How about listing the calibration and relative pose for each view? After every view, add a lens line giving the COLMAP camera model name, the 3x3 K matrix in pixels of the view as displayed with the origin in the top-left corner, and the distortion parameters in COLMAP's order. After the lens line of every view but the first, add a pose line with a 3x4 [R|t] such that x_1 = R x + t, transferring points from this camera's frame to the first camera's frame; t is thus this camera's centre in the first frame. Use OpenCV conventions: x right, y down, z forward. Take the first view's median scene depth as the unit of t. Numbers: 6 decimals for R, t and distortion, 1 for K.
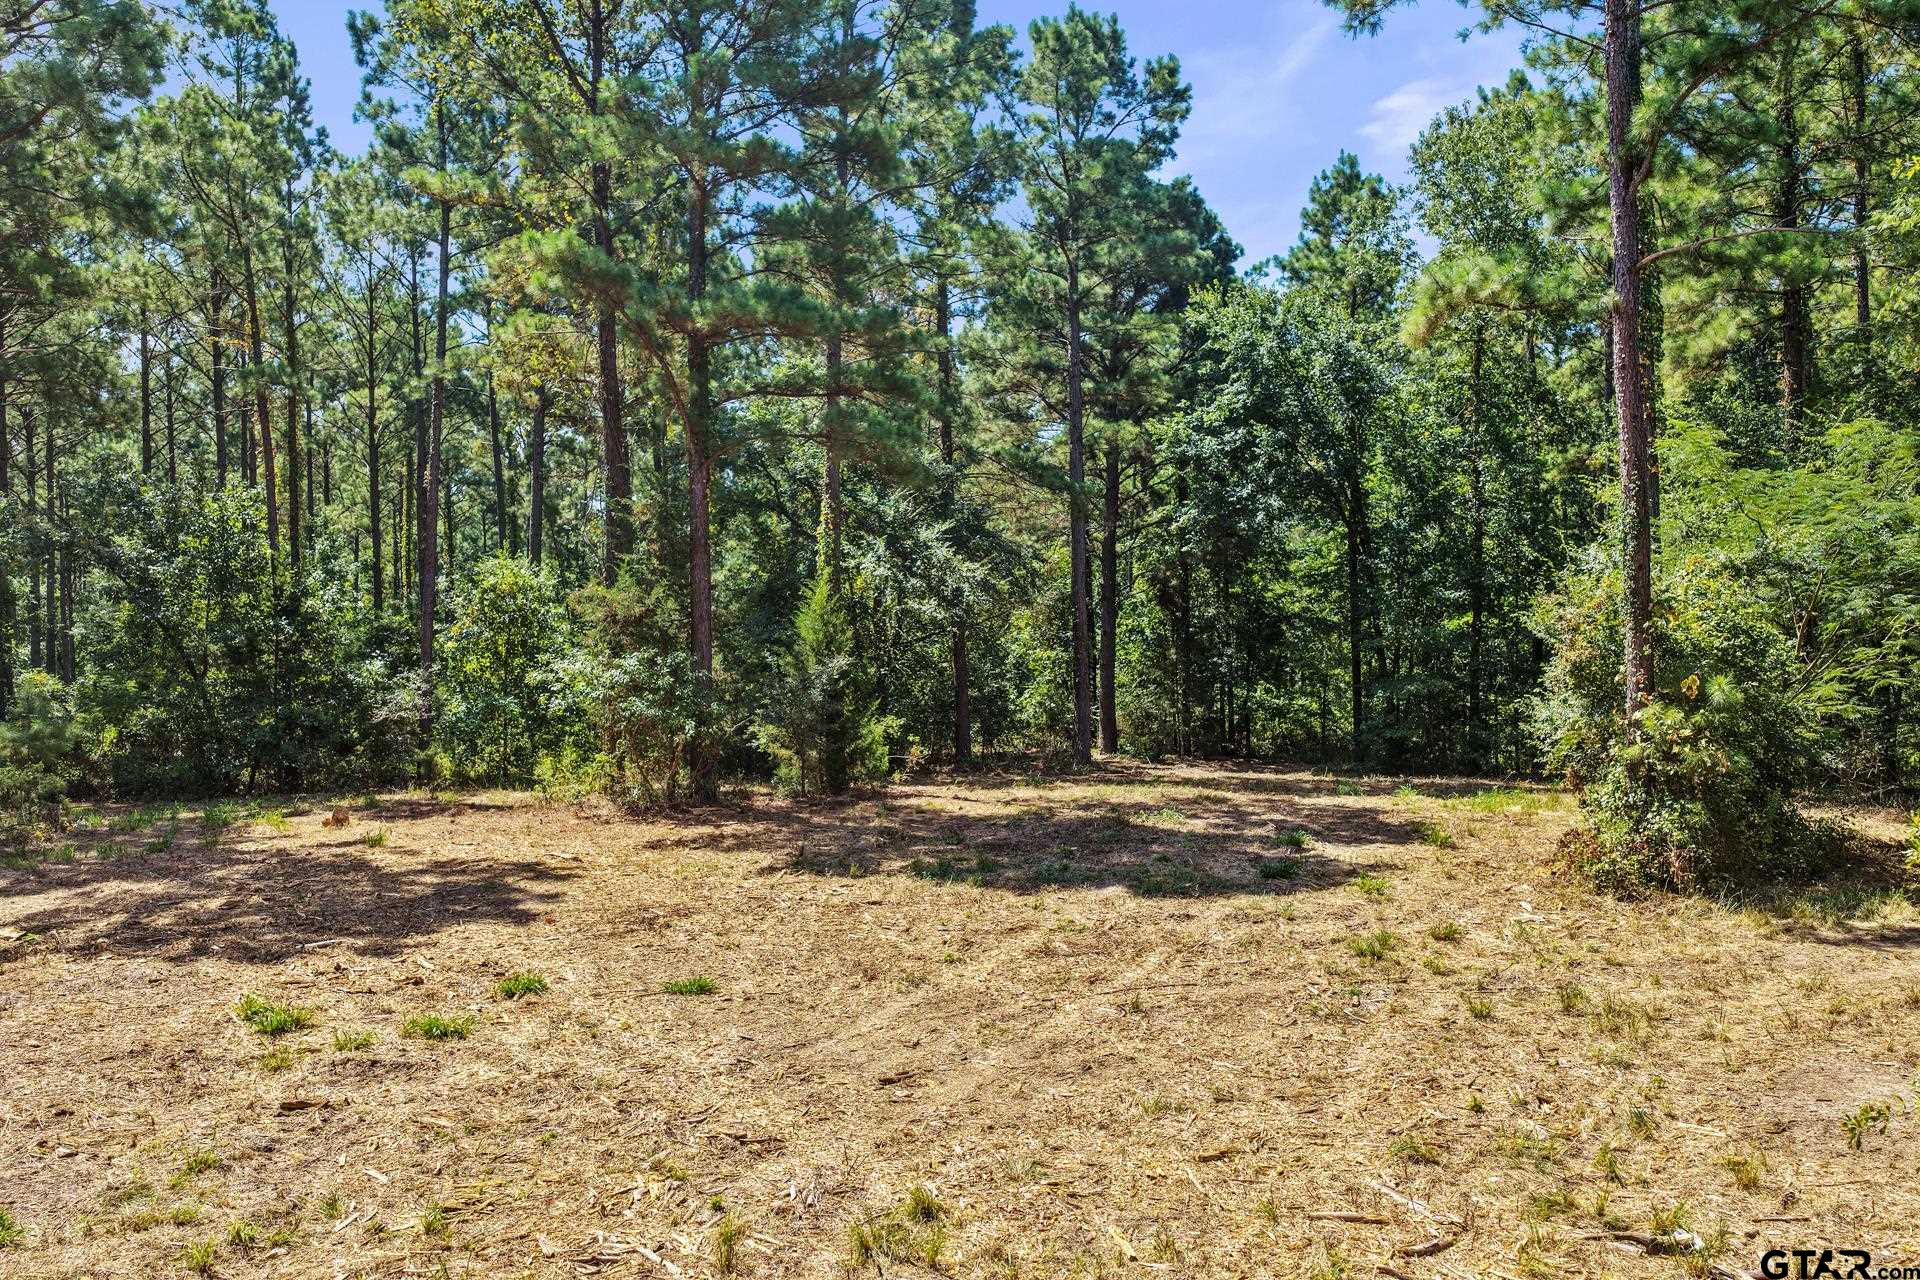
lens RADIAL K [[1560.9, 0, 948.3], [0, 1560.9, 632.5], [0, 0, 1]] dist [-0.017211, 0.041458]
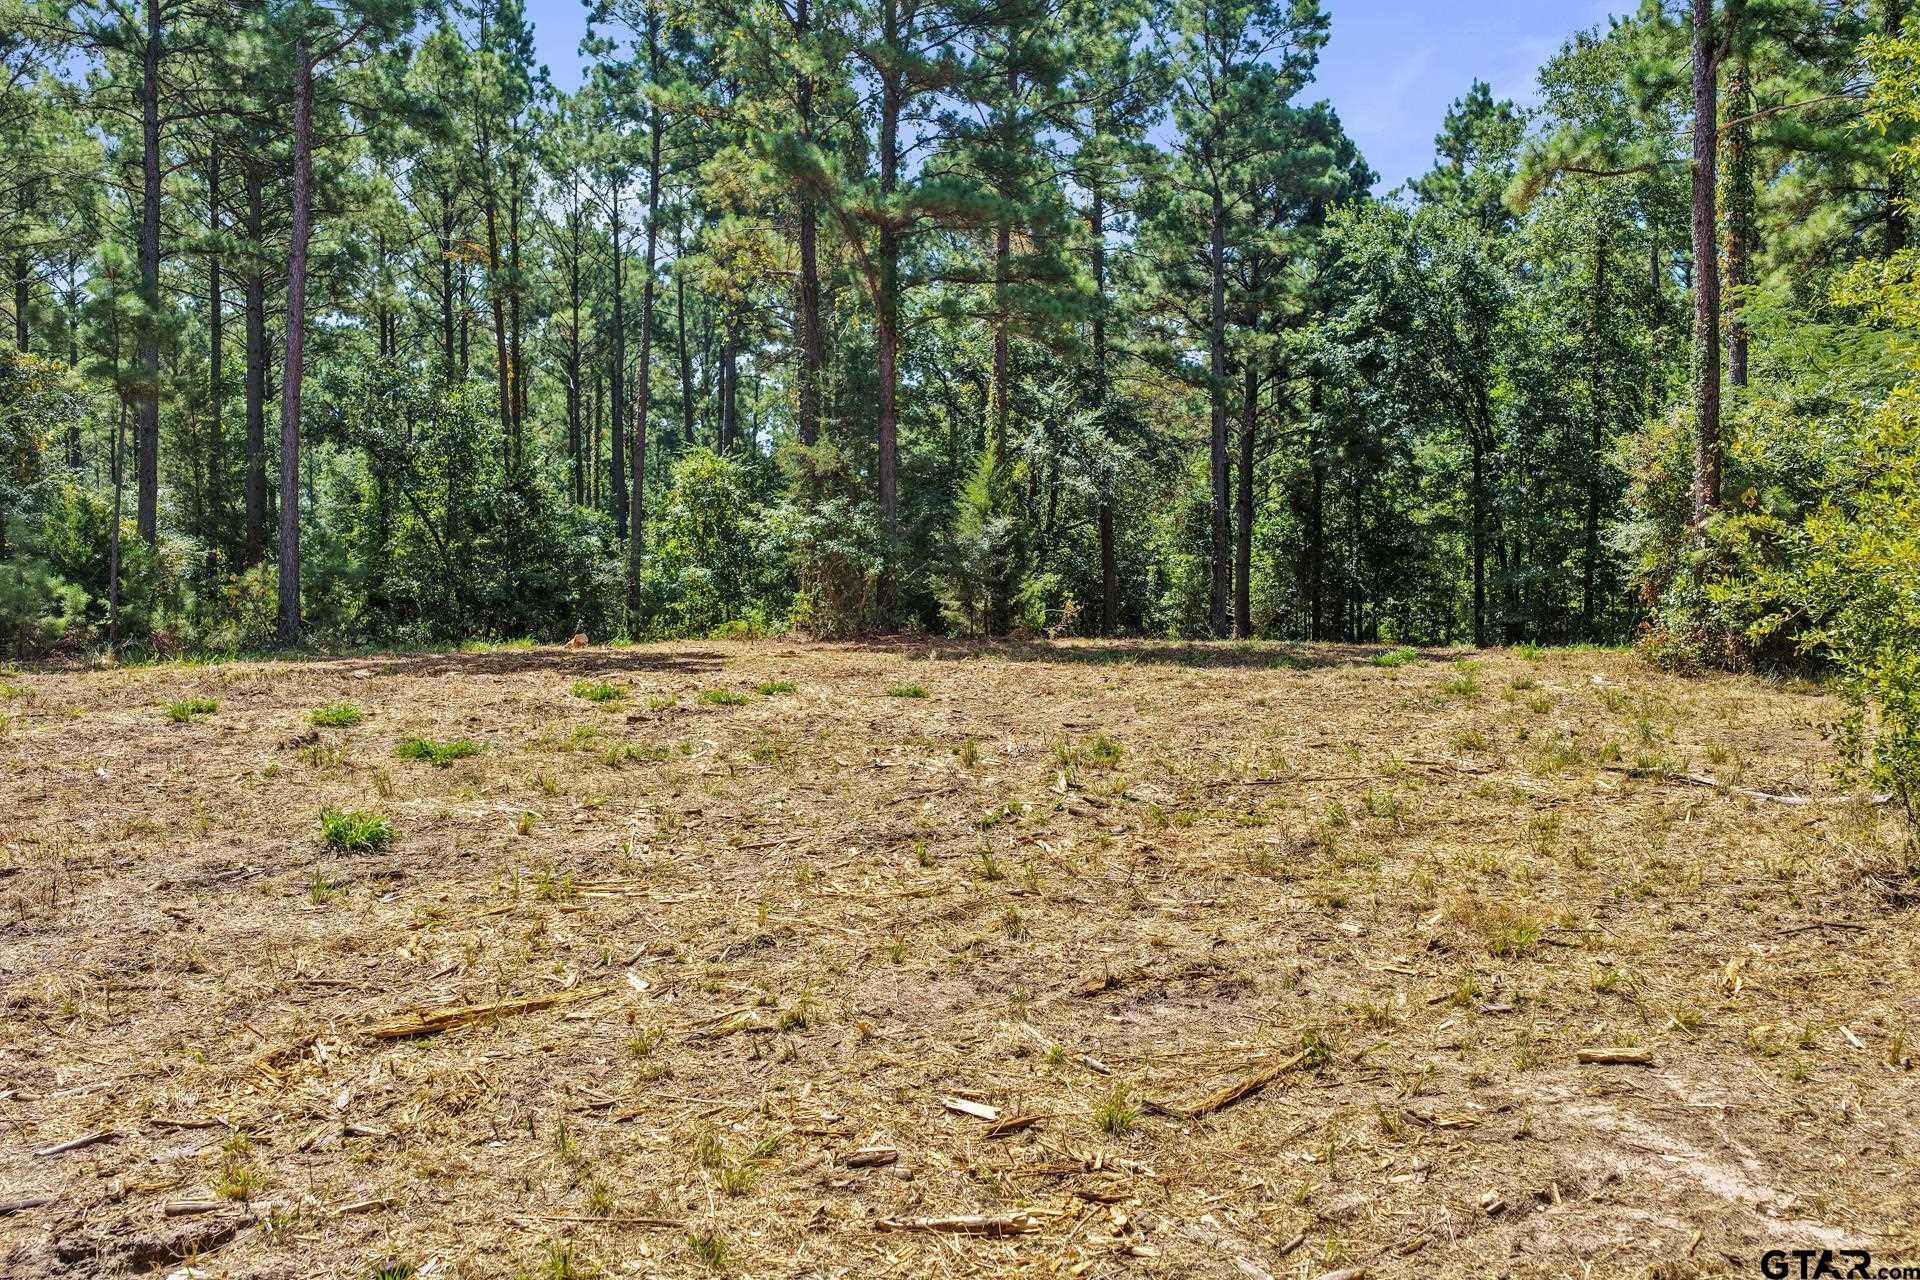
lens RADIAL K [[1559.3, 0, 953.6], [0, 1559.3, 646.1], [0, 0, 1]] dist [-0.022170, 0.057090]
pose [[0.996549, 0.017058, -0.081236, -0.010043], [-0.015143, 0.999594, 0.024139, 0.064566], [0.081615, -0.022826, 0.996403, -0.106532]]
